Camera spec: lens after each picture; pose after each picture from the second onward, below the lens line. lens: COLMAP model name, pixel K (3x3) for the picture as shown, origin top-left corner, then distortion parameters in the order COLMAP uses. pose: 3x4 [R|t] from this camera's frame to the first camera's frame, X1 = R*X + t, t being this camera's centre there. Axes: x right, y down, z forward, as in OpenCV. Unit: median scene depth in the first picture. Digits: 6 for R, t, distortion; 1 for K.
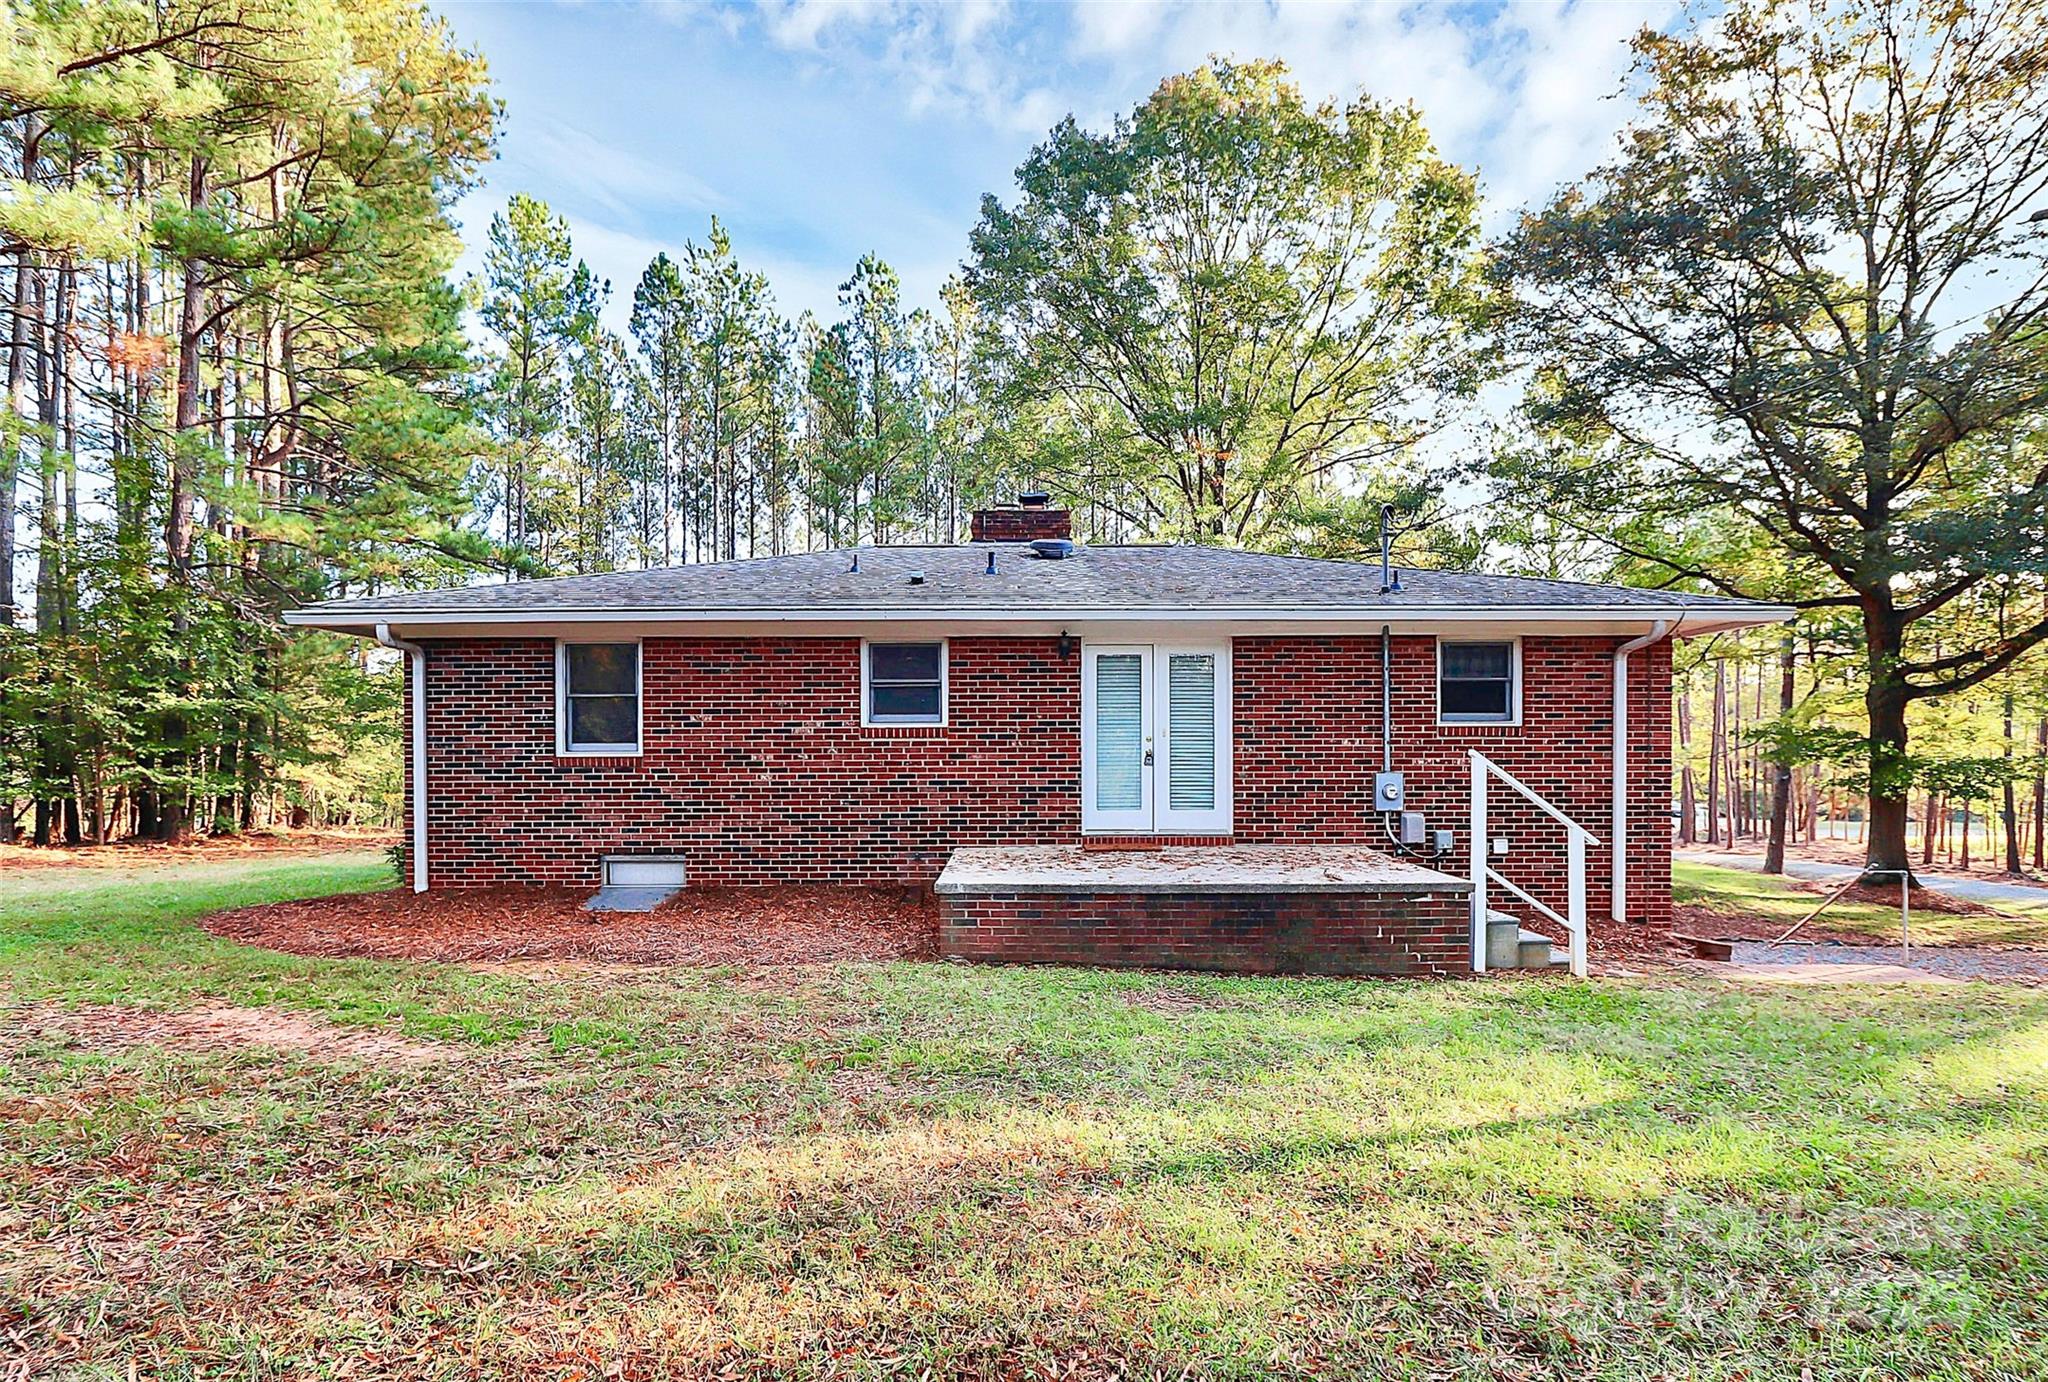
lens RADIAL K [[1007.1, 0, 1016.6], [0, 1007.1, 787.7], [0, 0, 1]] dist [-0.003033, -0.000882]
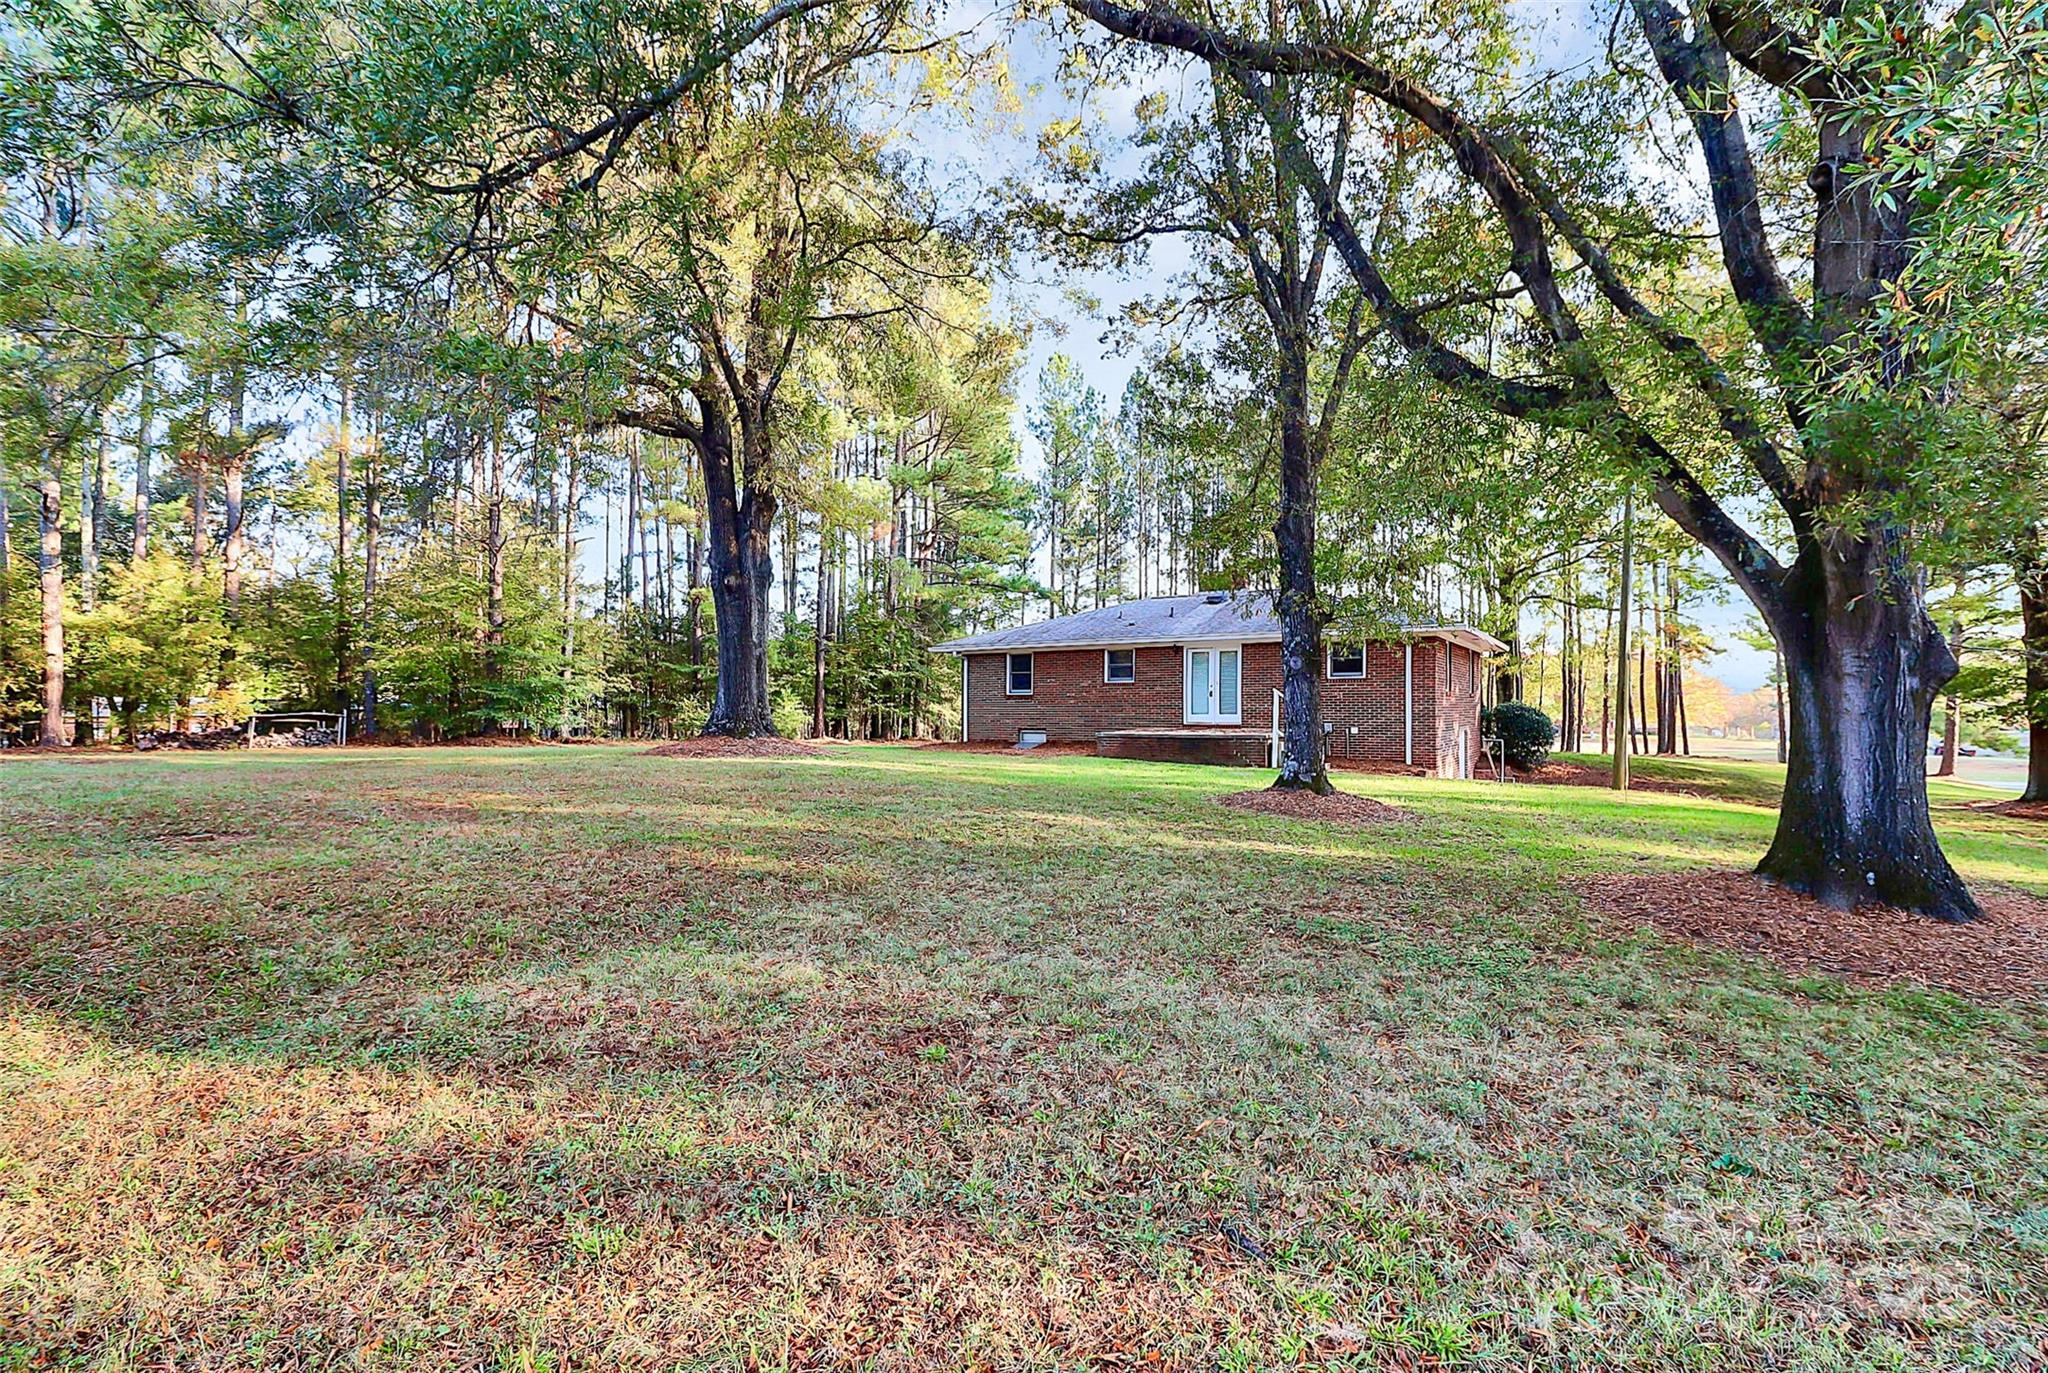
lens RADIAL K [[955.3, 0, 1018.7], [0, 955.3, 707.9], [0, 0, 1]] dist [0.000692, 0.000045]
pose [[0.857178, -0.000862, -0.515019, 0.935474], [-0.012388, 0.999675, -0.022291, 0.063933], [0.514871, 0.025487, 0.856889, -1.253392]]
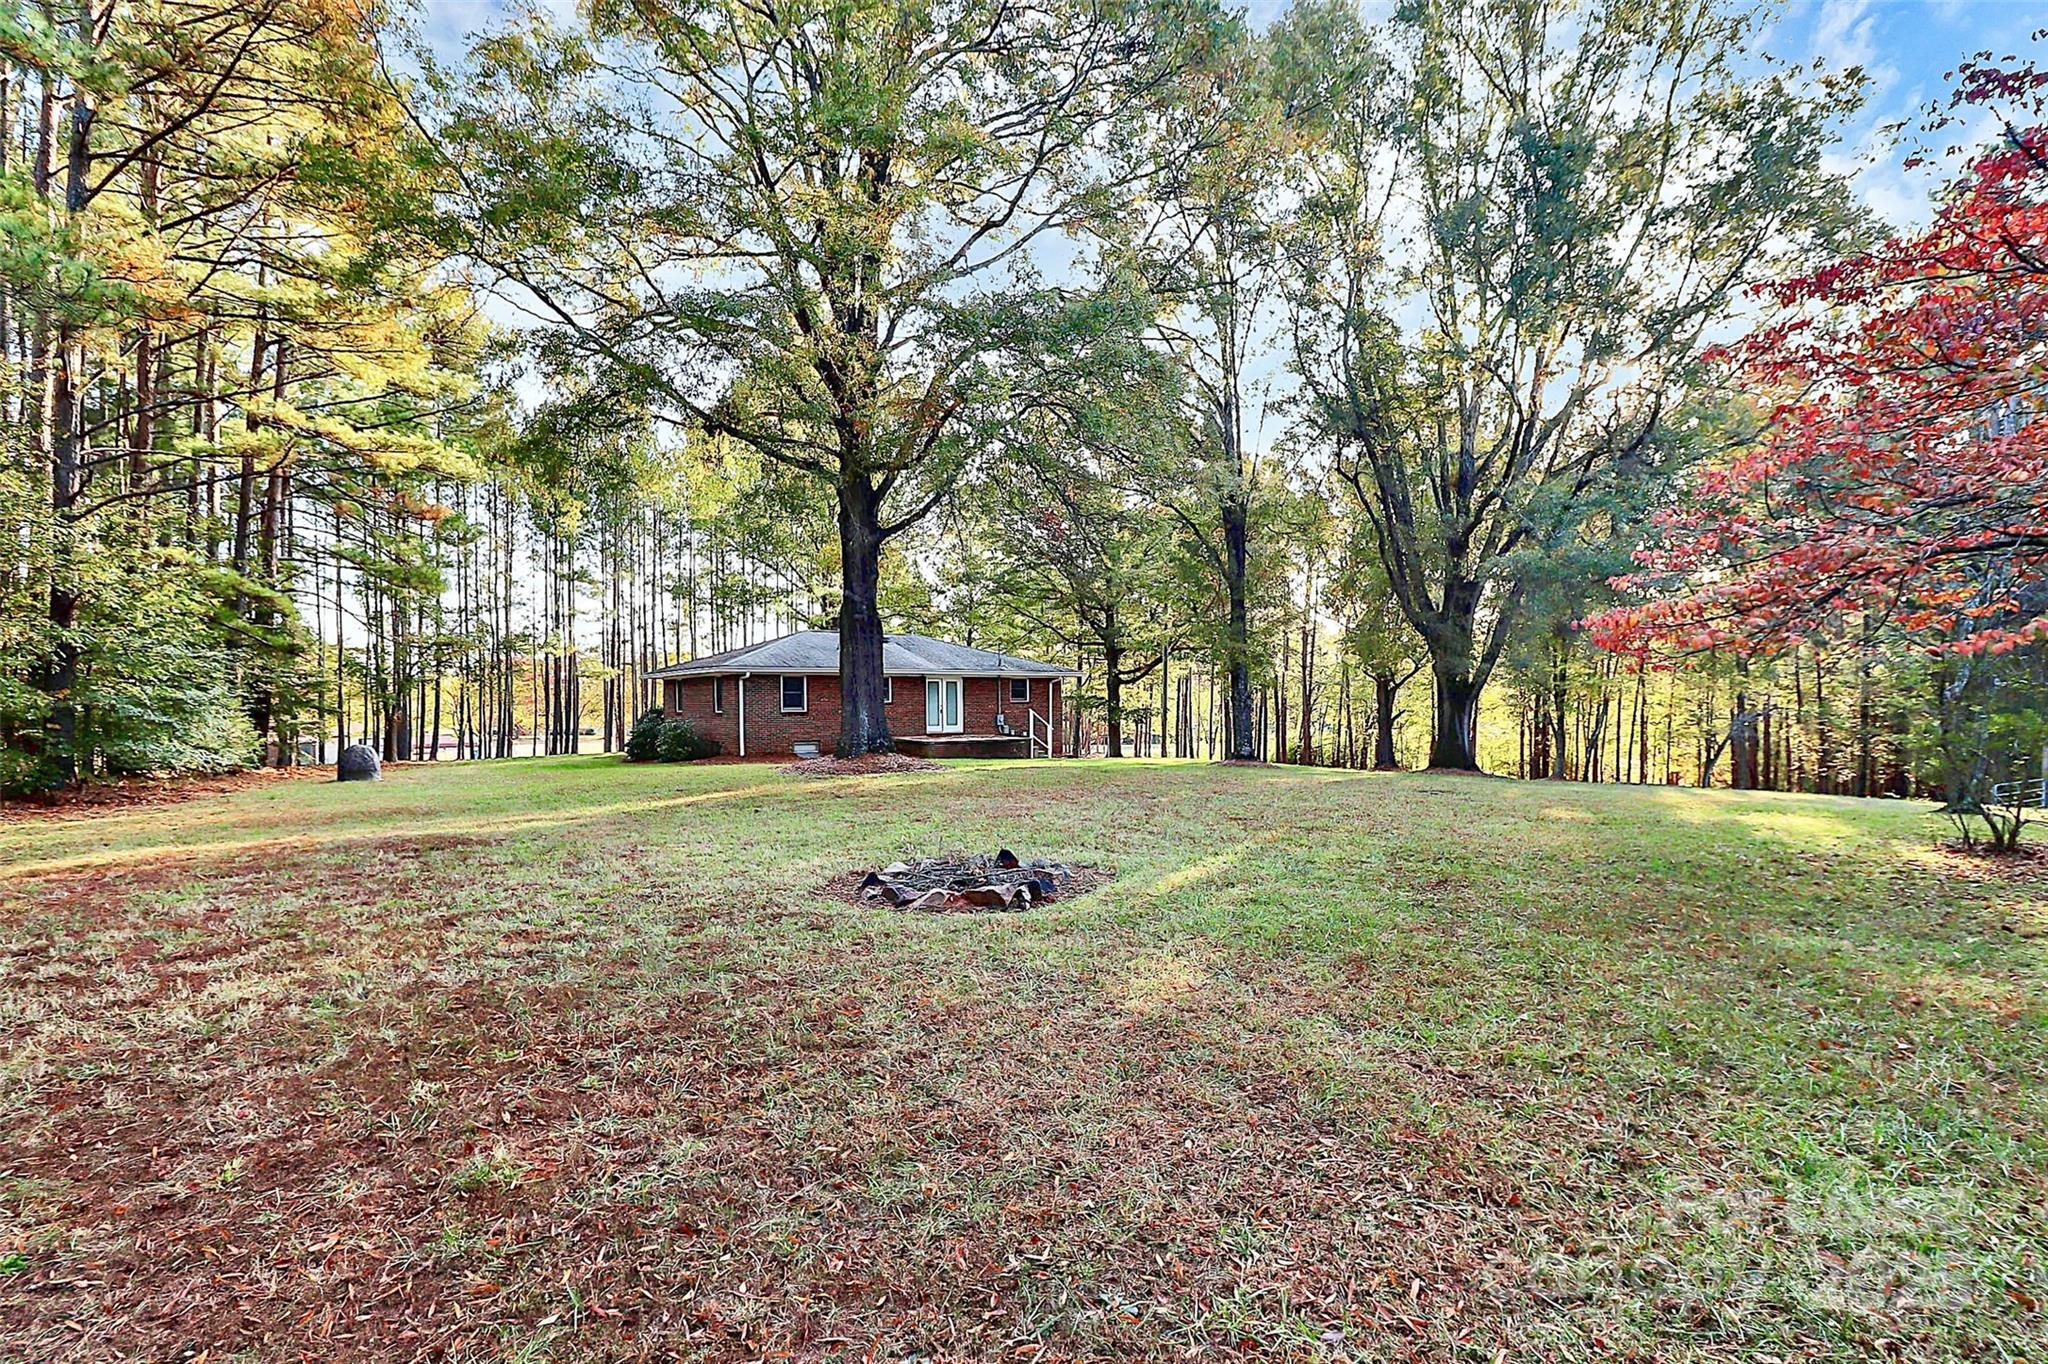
lens RADIAL K [[955.3, 0, 1018.7], [0, 955.3, 703.4], [0, 0, 1]] dist [0.000692, 0.000045]
pose [[0.827981, -0.002664, 0.560749, -1.507489], [0.019852, 0.999501, -0.024563, 0.030687], [-0.560404, 0.031470, 0.827621, -1.897993]]
